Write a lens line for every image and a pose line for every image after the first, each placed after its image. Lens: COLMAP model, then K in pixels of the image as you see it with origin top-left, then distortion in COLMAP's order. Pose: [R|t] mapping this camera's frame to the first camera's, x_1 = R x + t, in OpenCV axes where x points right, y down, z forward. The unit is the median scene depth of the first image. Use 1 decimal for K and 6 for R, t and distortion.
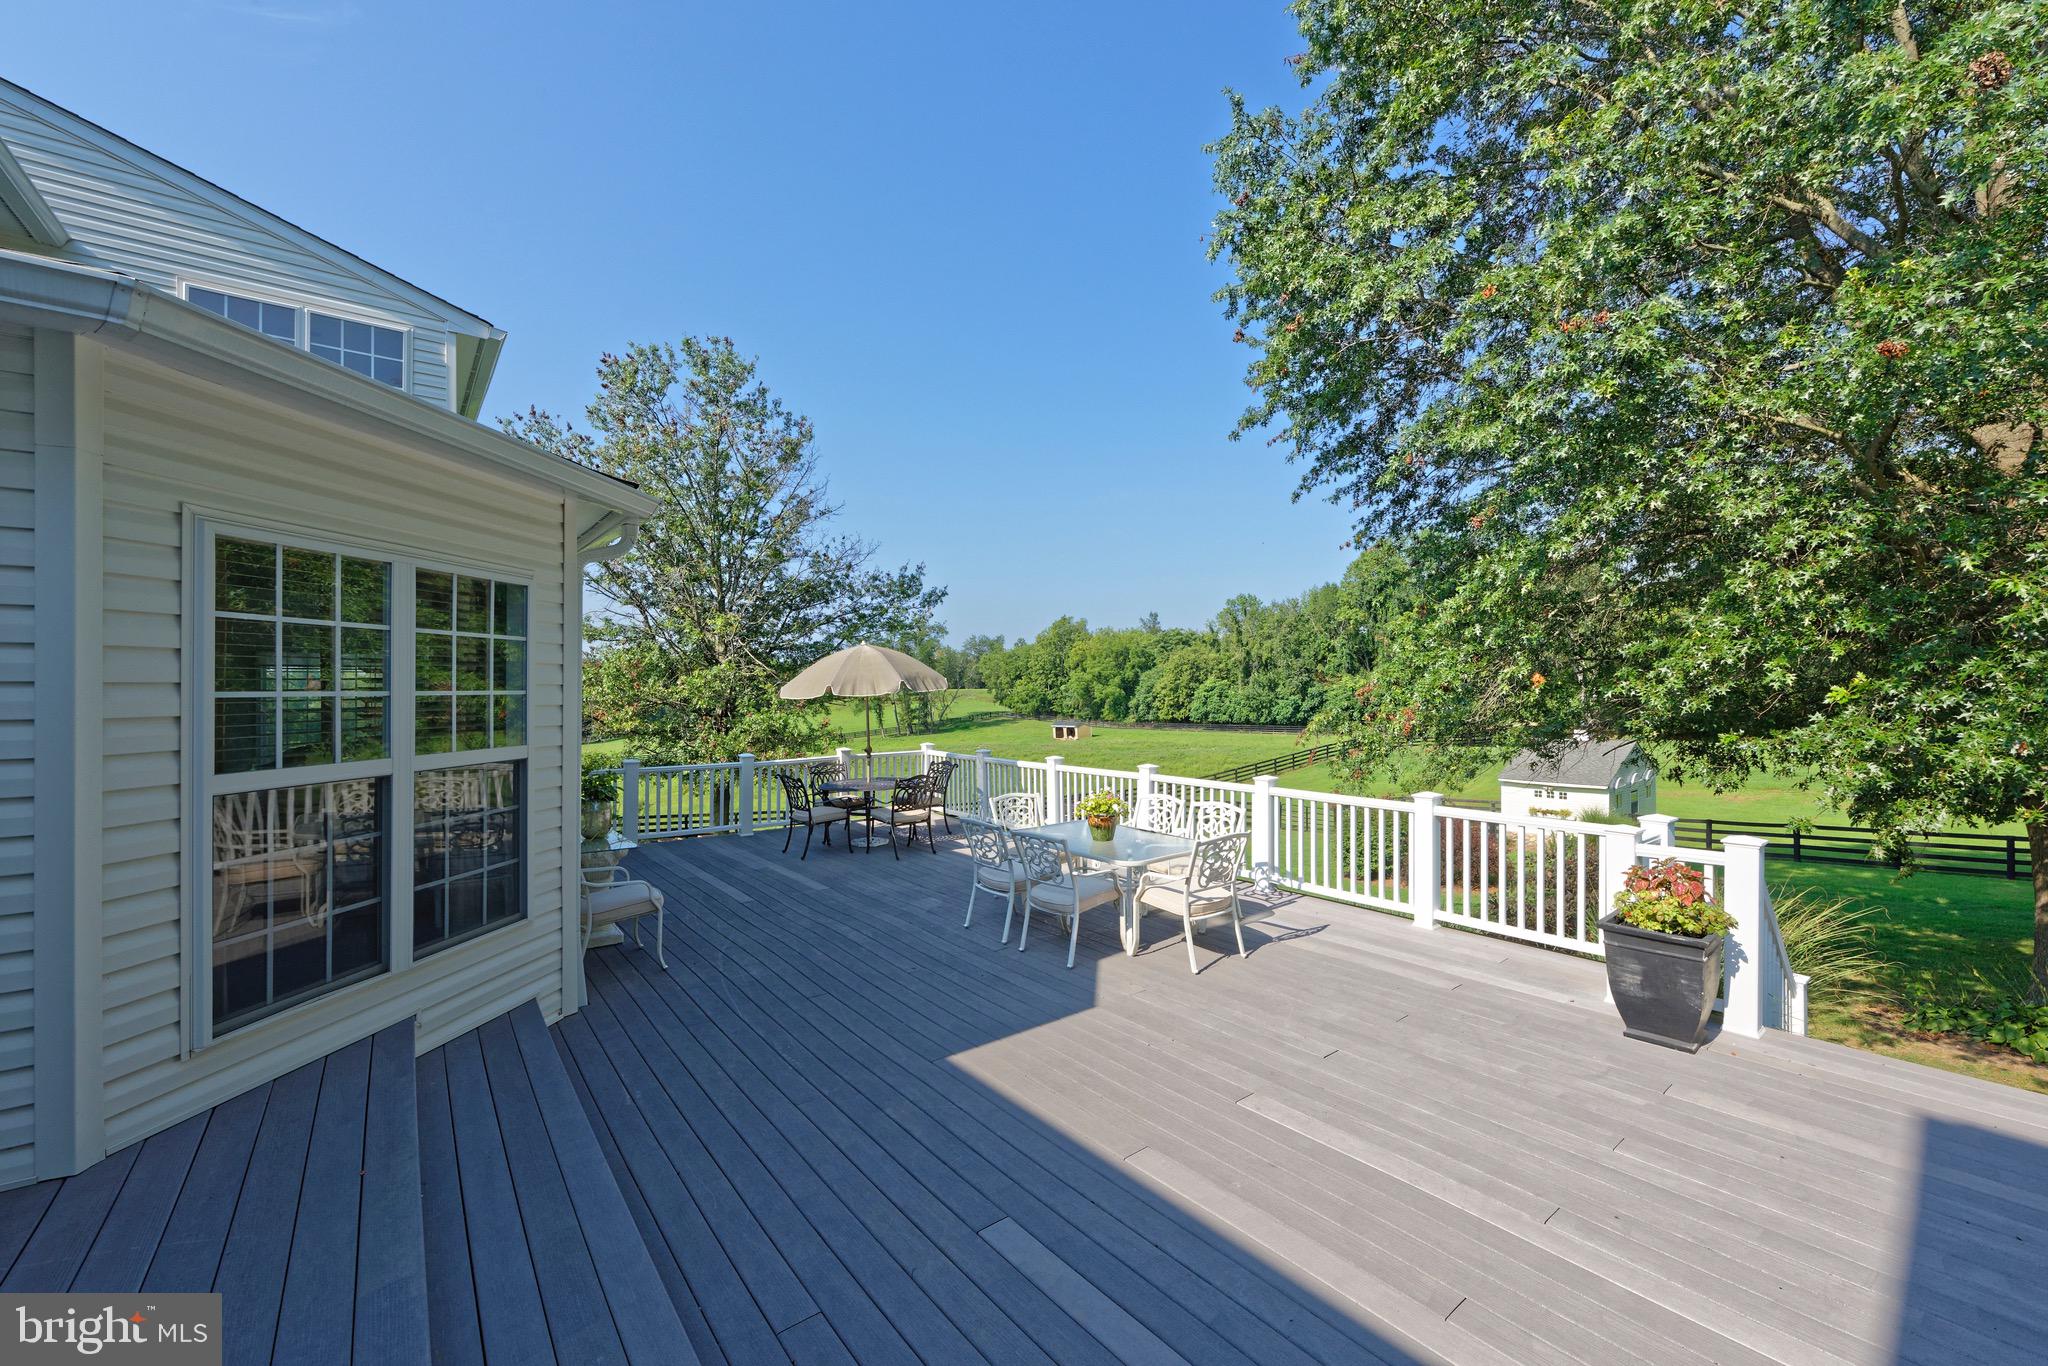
lens RADIAL K [[818.1, 0, 1028.3], [0, 818.1, 683.5], [0, 0, 1]] dist [-0.005581, -0.000187]
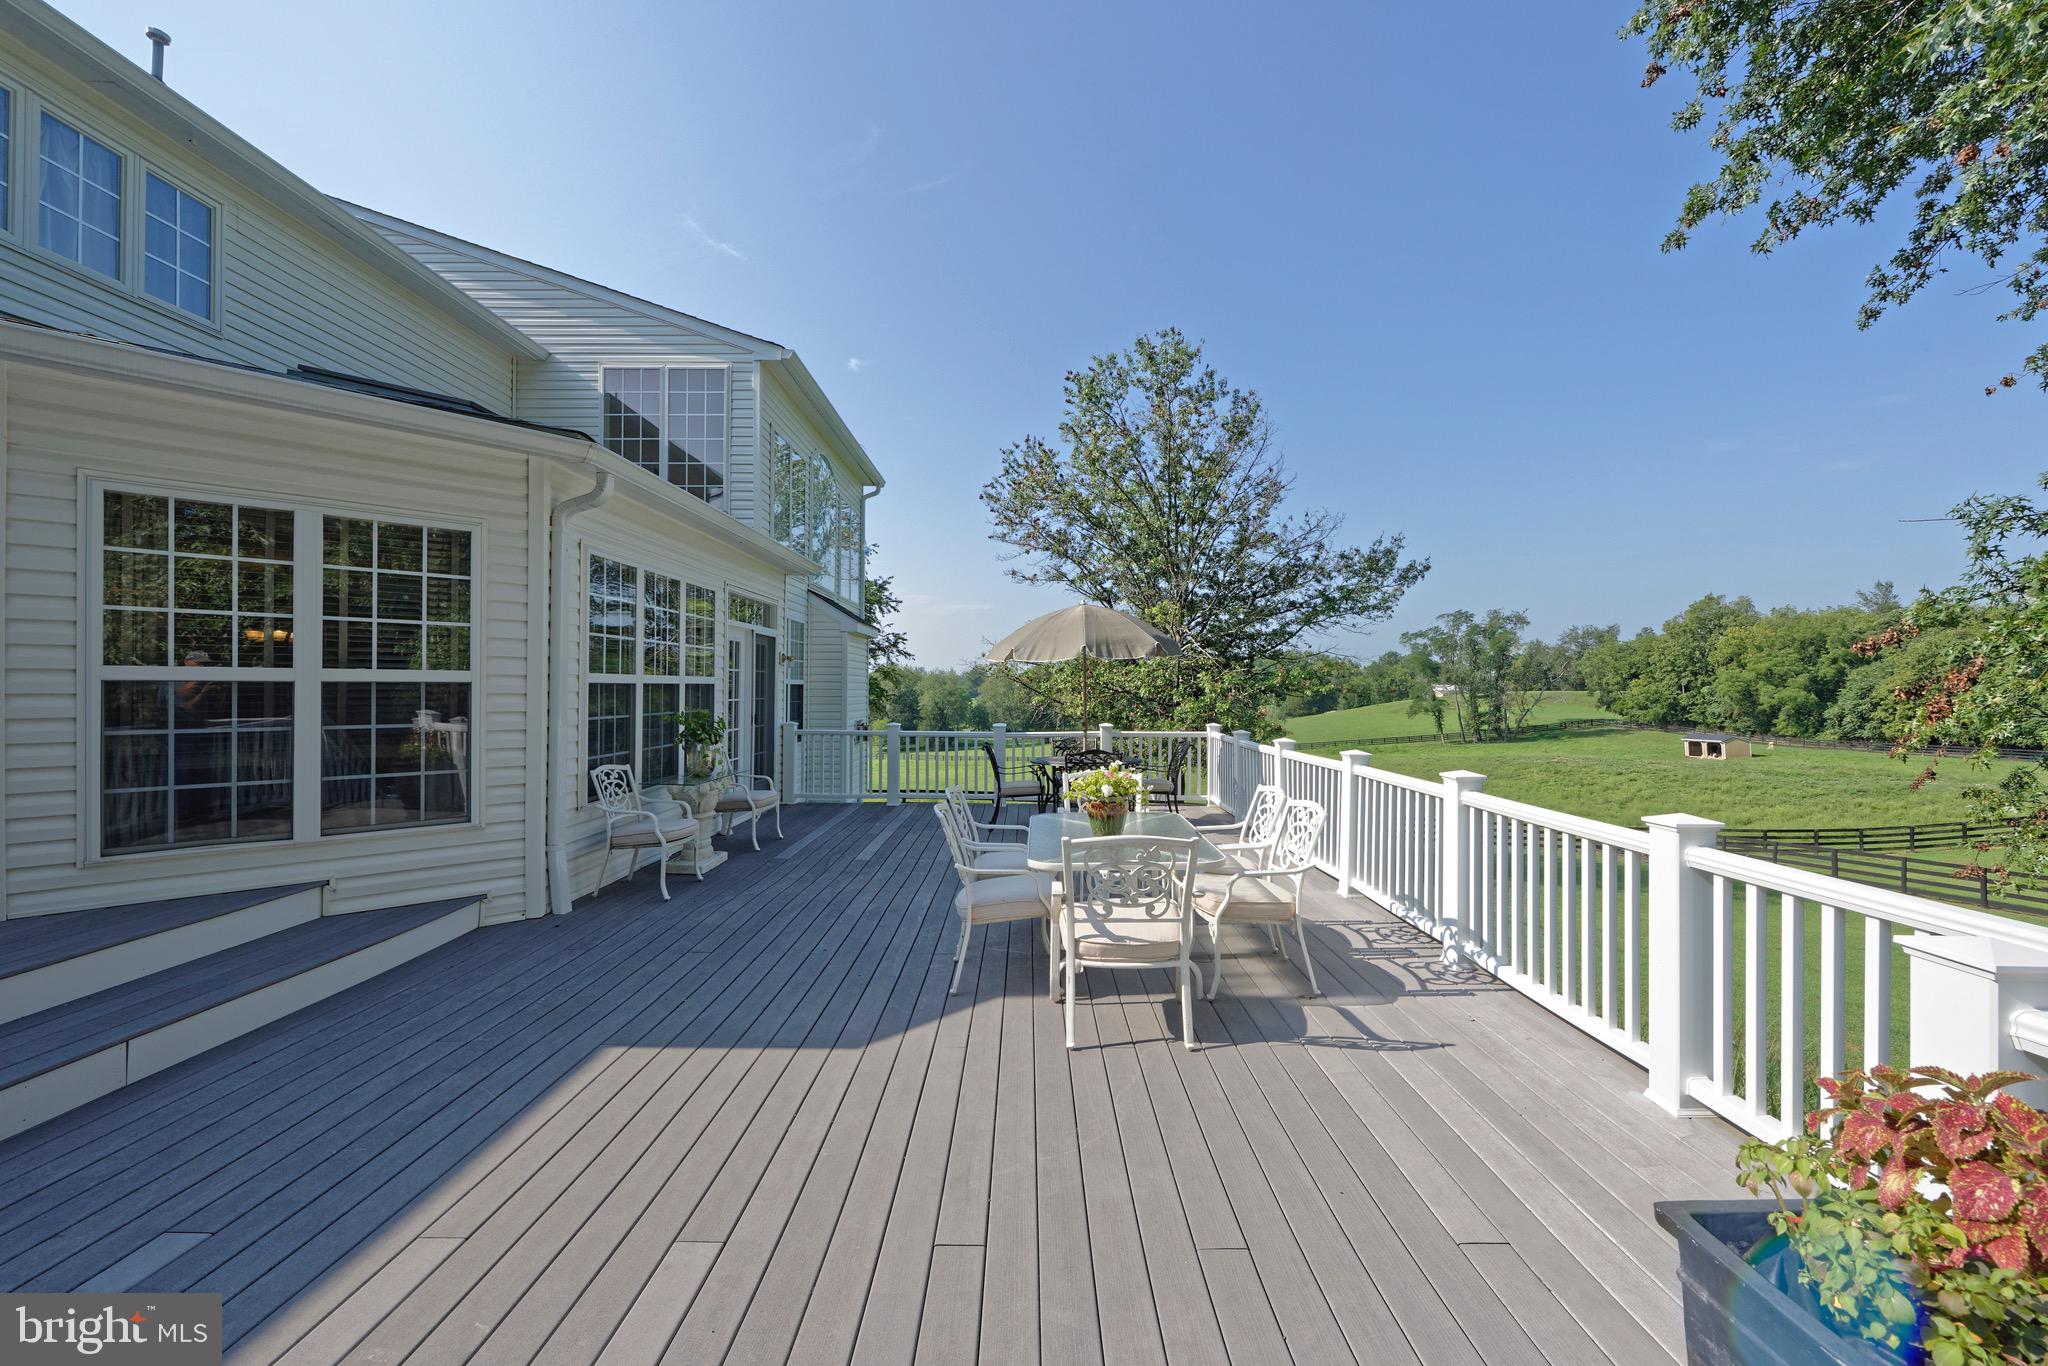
lens RADIAL K [[818.1, 0, 1022.5], [0, 818.1, 687.9], [0, 0, 1]] dist [-0.005581, -0.000187]
pose [[0.777368, 0.005568, -0.629022, 0.114840], [-0.004297, 0.999984, 0.003541, 0.014925], [0.629032, -0.000049, 0.777380, 0.097748]]
